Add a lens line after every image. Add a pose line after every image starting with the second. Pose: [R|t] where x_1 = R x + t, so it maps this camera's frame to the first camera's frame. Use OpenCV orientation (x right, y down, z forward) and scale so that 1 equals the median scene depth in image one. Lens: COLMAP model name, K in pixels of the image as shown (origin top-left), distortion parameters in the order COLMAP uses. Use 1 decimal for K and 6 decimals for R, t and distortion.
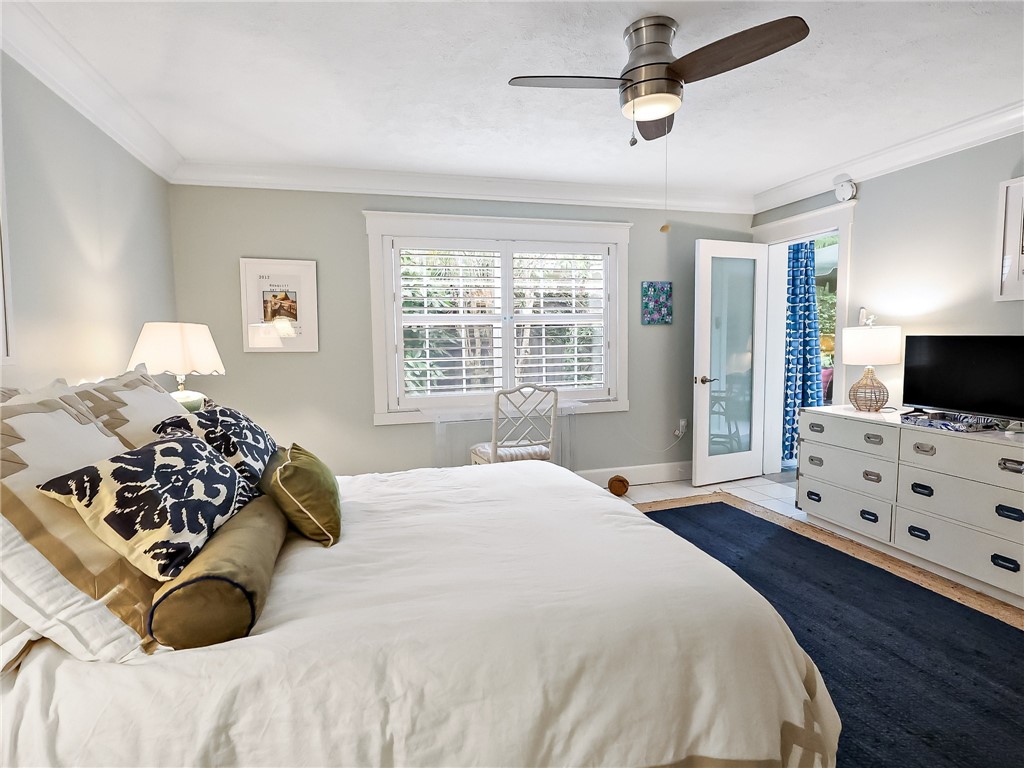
lens RADIAL K [[534.5, 0, 513.3], [0, 534.5, 385.0], [0, 0, 1]] dist [-0.001822, 0.000592]
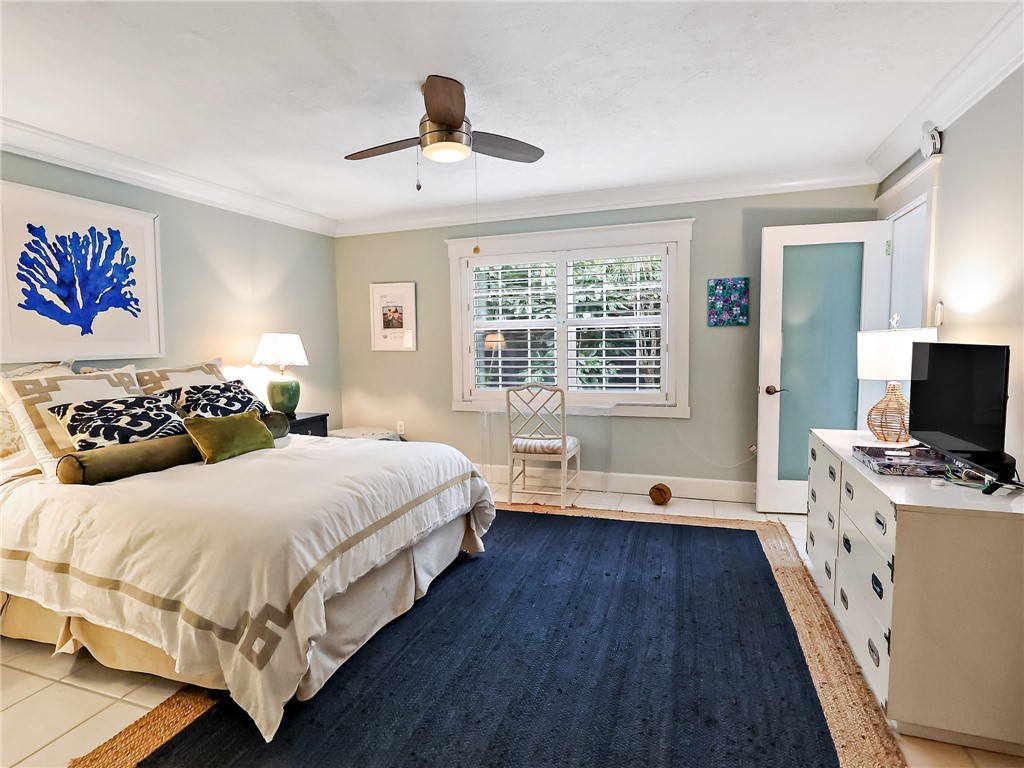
lens RADIAL K [[534.5, 0, 513.3], [0, 534.5, 385.0], [0, 0, 1]] dist [-0.001822, 0.000592]
pose [[0.811968, 0.052389, -0.581346, 0.549023], [-0.047899, 0.998585, 0.023089, -0.018611], [0.581733, 0.009098, 0.813329, 0.061693]]
